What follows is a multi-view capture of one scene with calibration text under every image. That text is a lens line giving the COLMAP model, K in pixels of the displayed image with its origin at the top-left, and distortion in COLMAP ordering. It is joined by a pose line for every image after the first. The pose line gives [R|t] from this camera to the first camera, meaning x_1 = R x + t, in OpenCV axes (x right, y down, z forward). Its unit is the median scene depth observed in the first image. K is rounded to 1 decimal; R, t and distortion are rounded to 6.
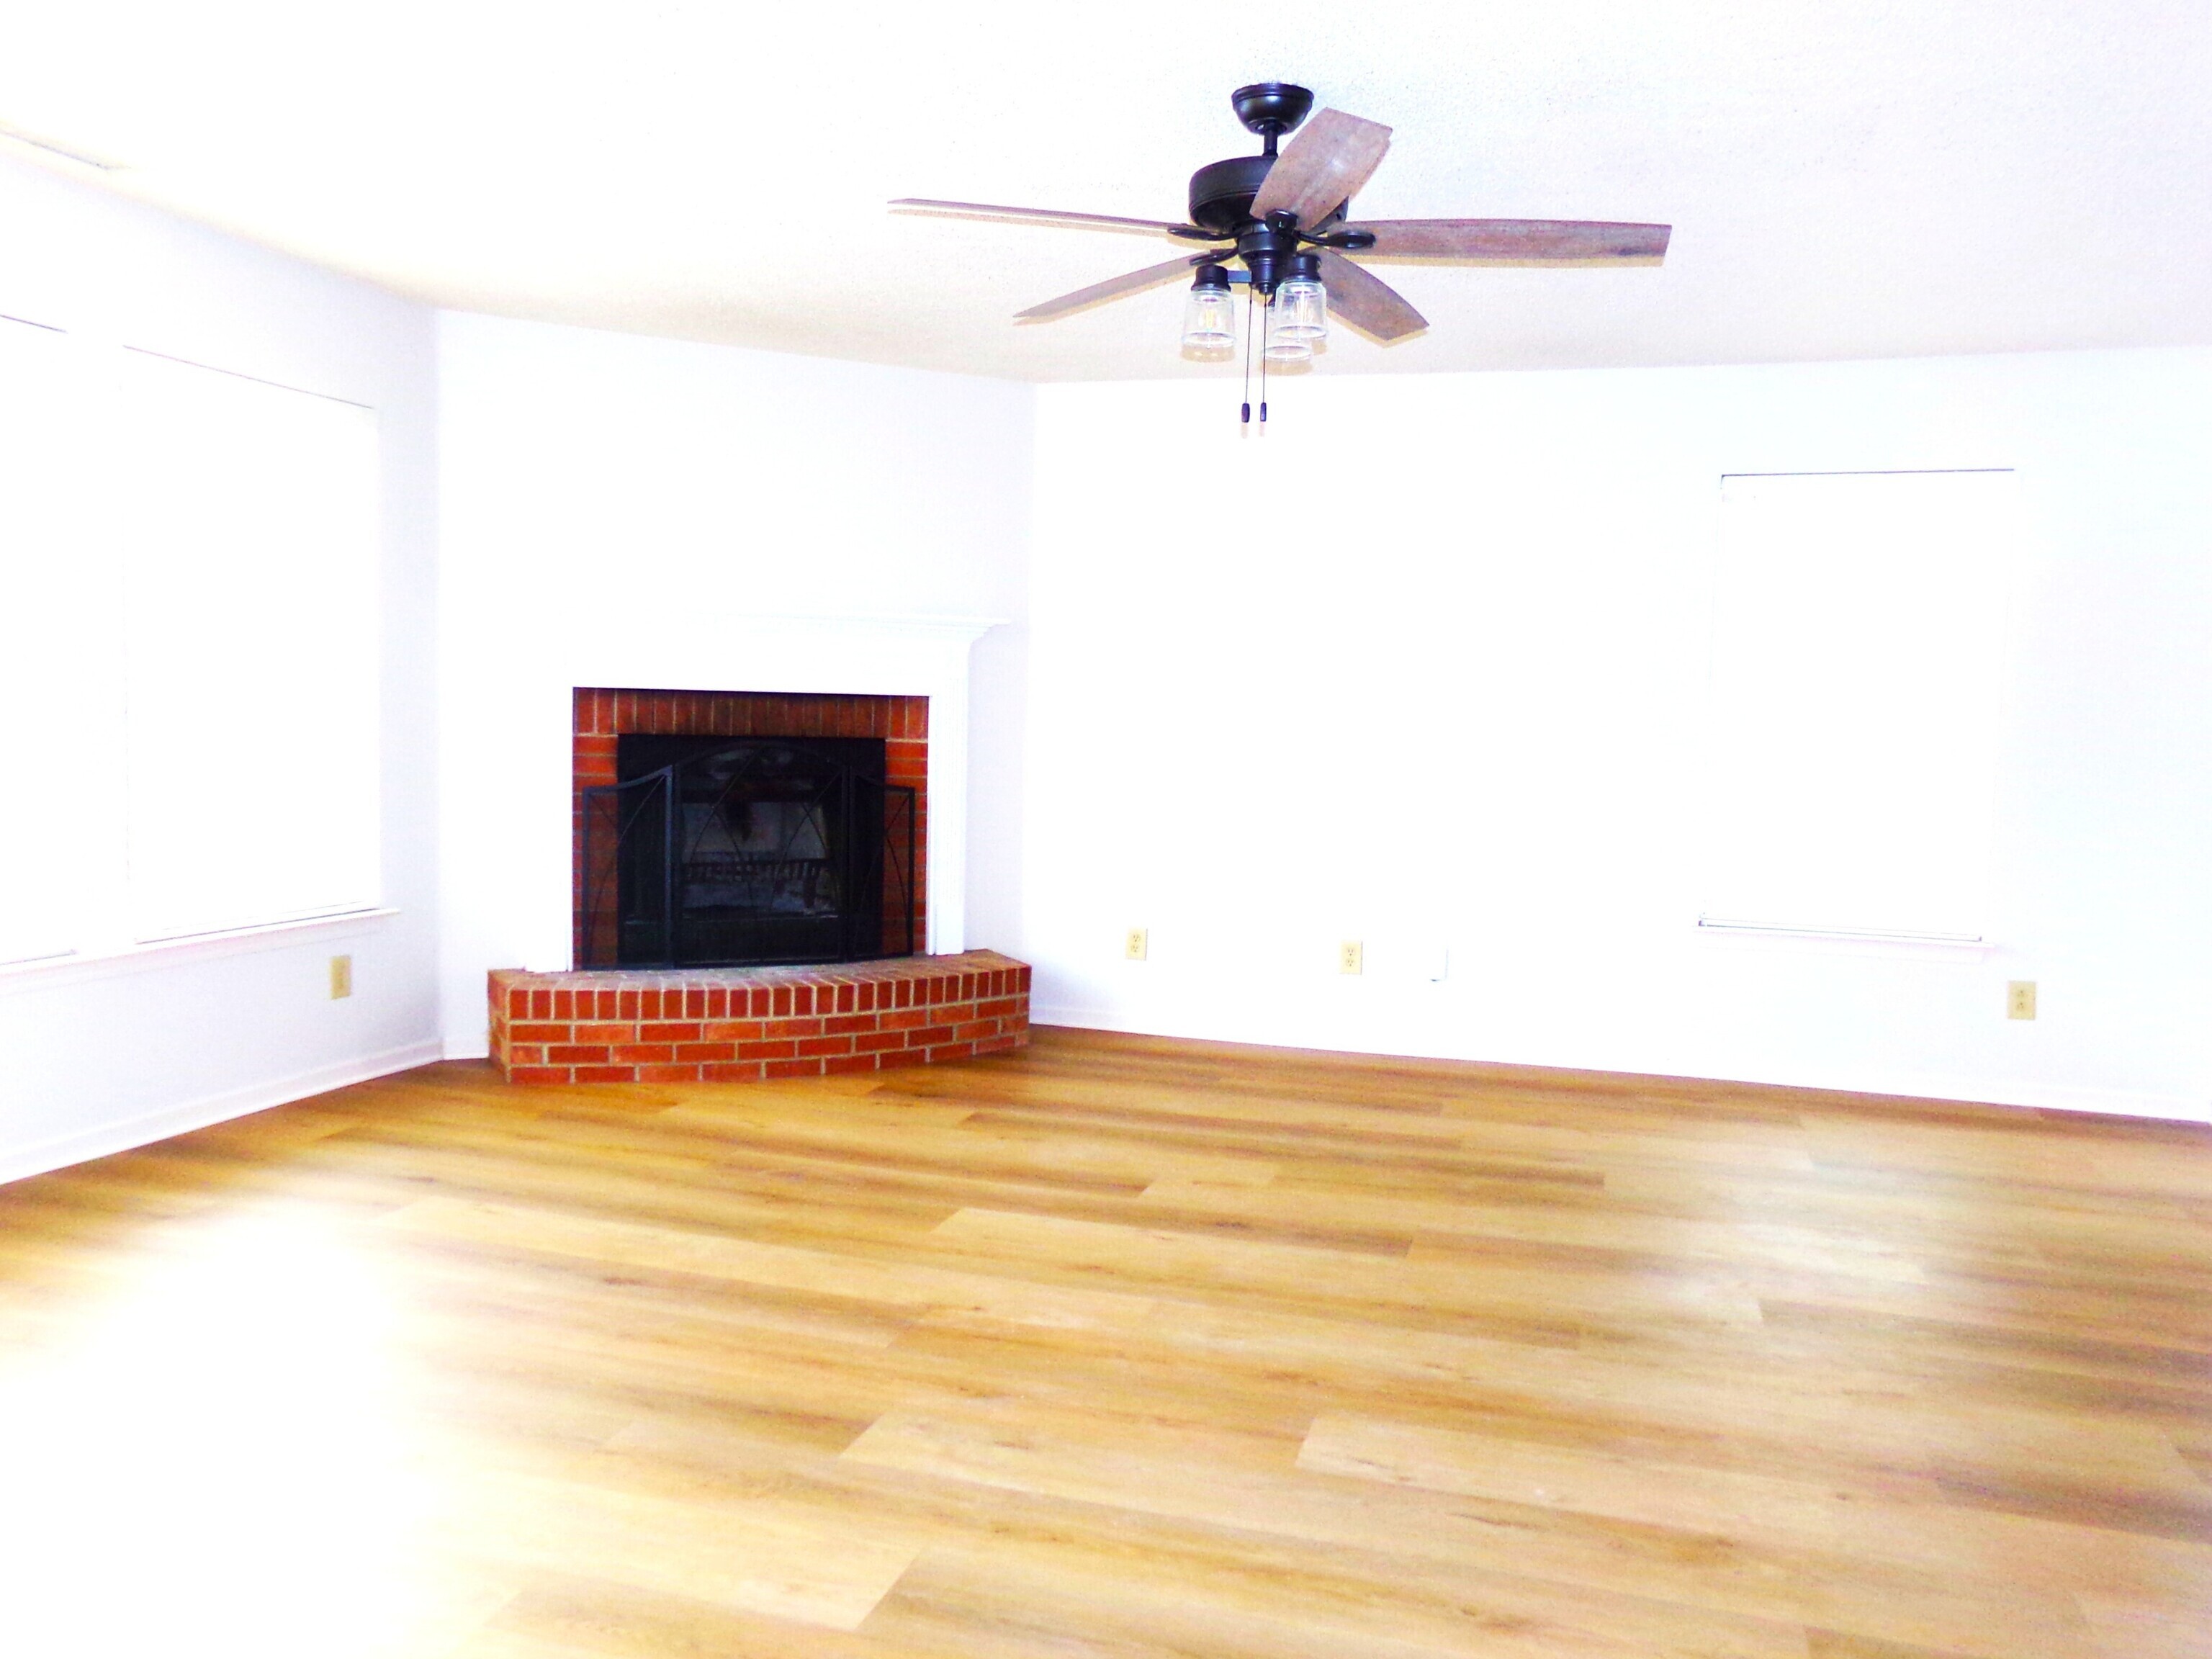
lens RADIAL K [[1675.1, 0, 1105.3], [0, 1675.1, 790.9], [0, 0, 1]] dist [-0.003962, 0.001283]
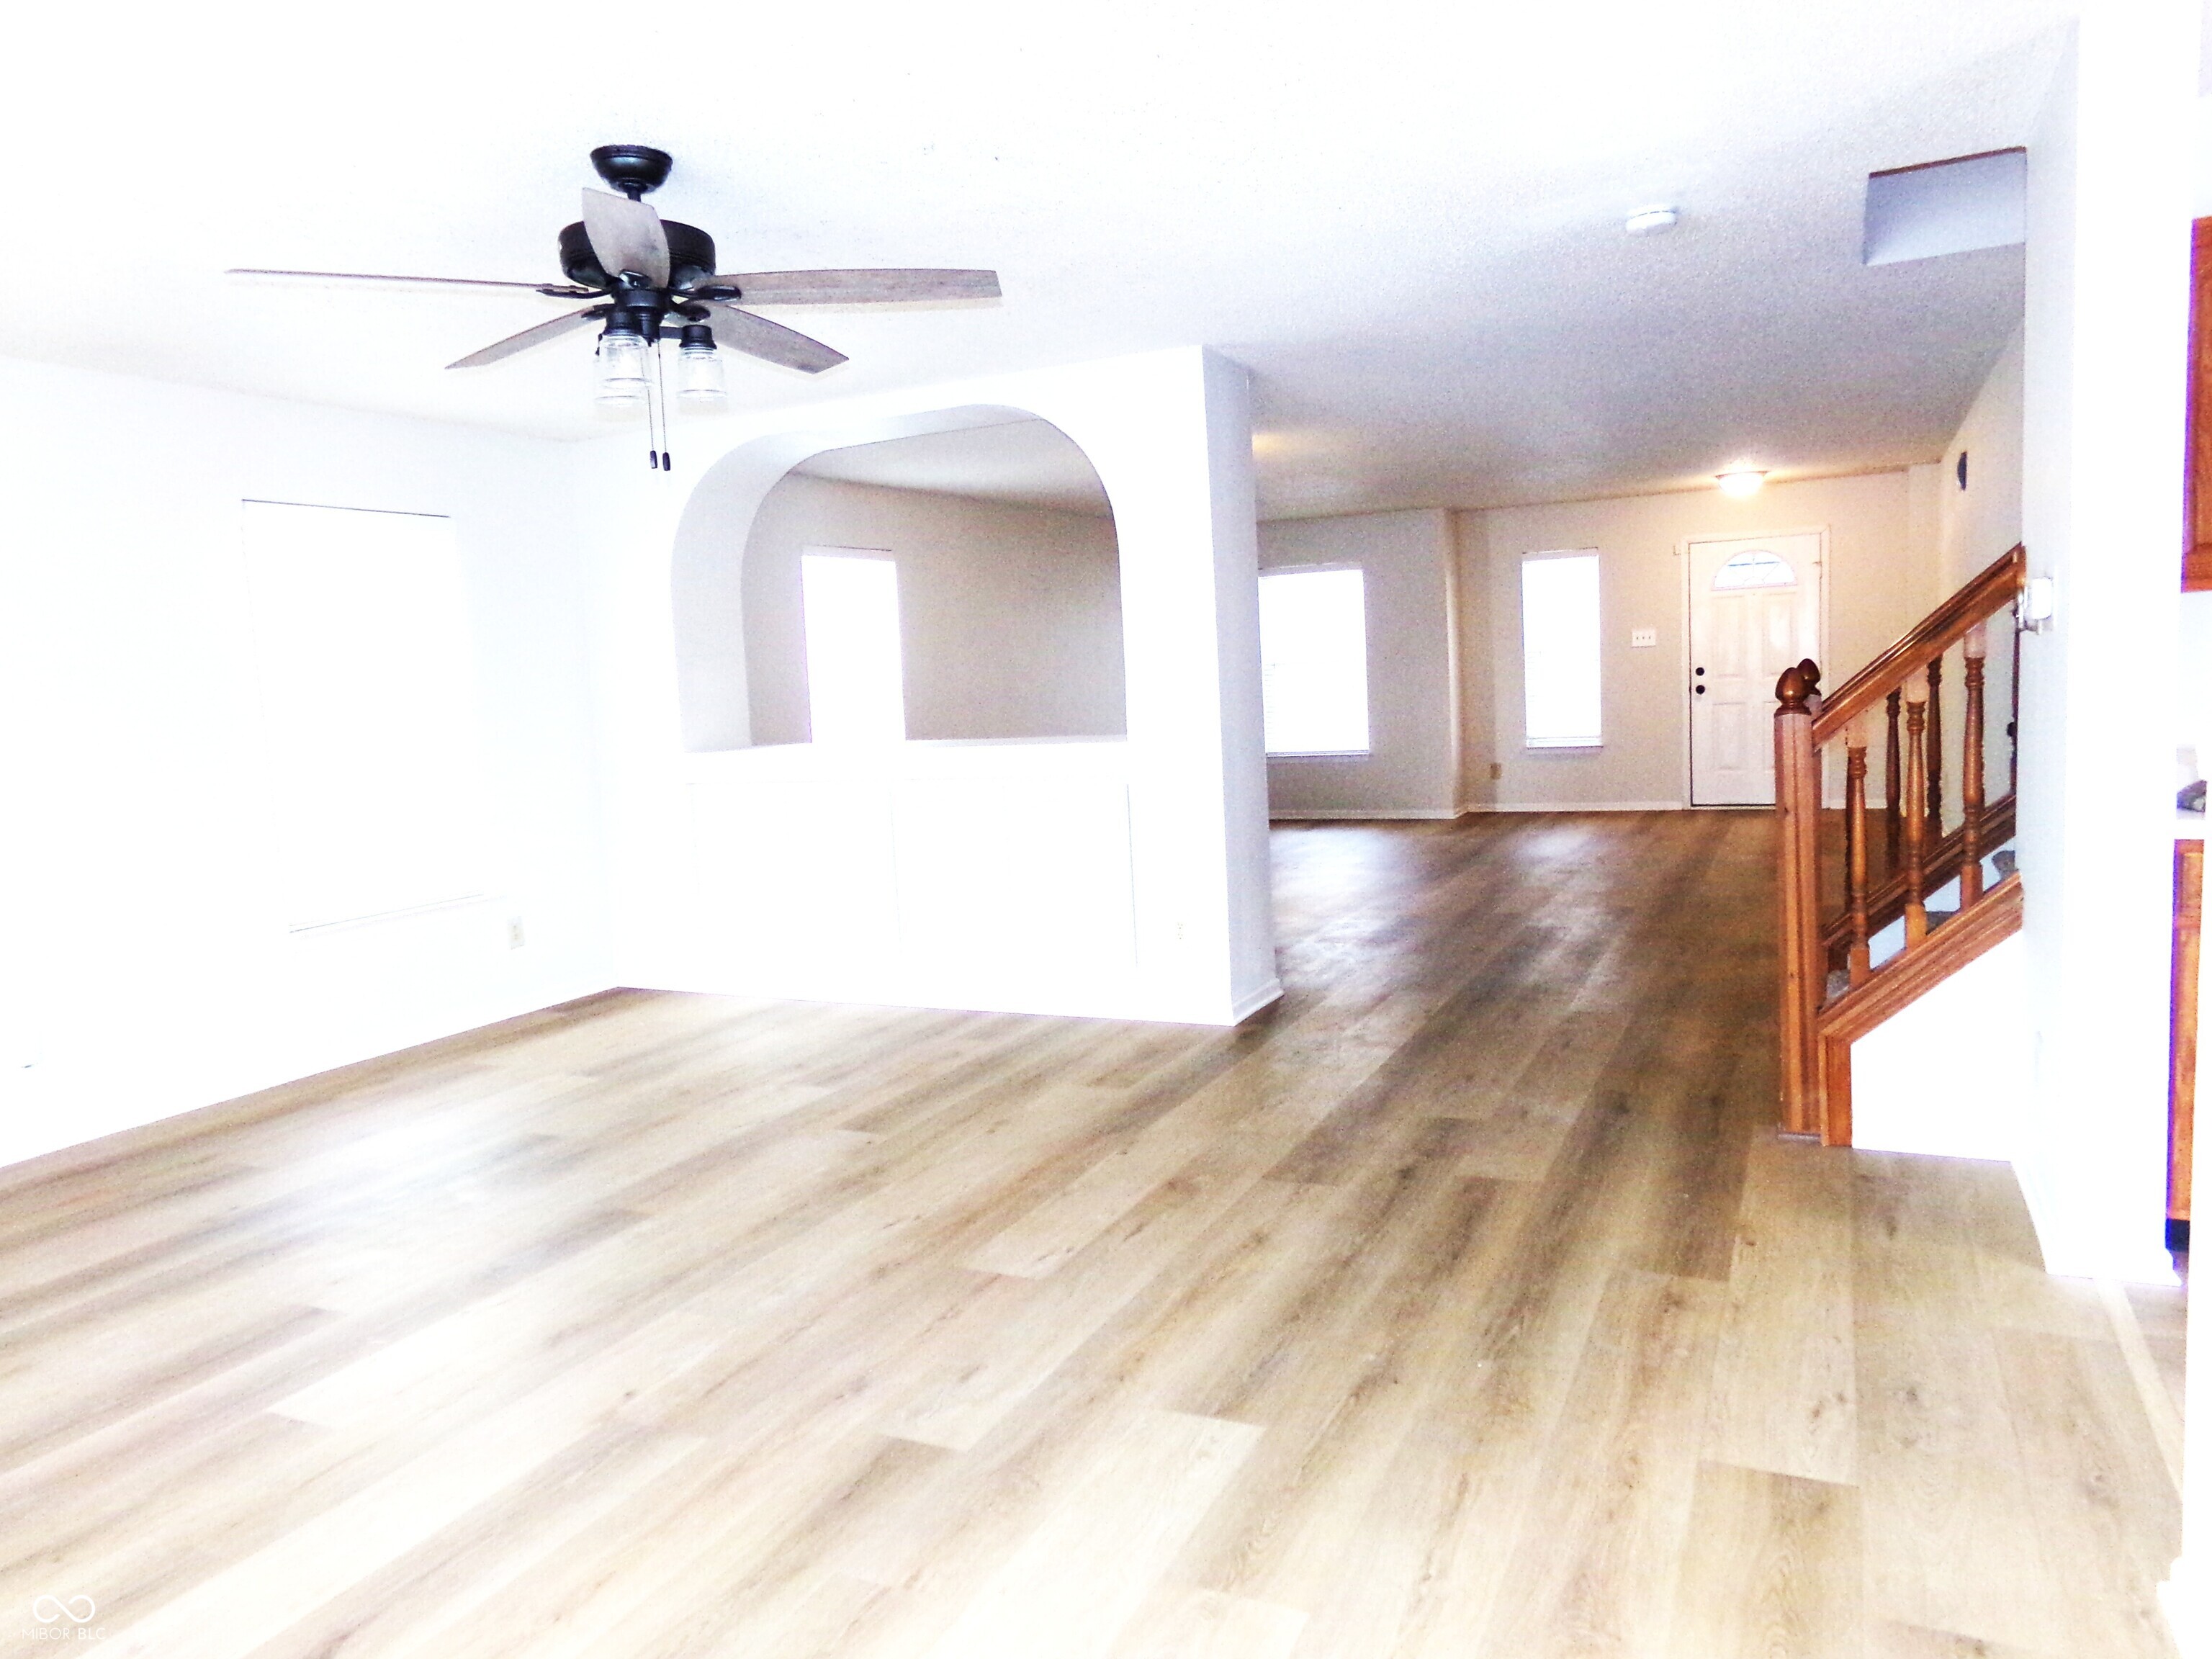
lens RADIAL K [[1490.7, 0, 1106.0], [0, 1490.7, 829.5], [0, 0, 1]] dist [-0.088620, 0.131441]
pose [[0.146967, -0.134623, 0.979937, -0.890071], [0.098507, 0.987762, 0.120924, -0.086146], [-0.984224, 0.078758, 0.158430, 0.642923]]
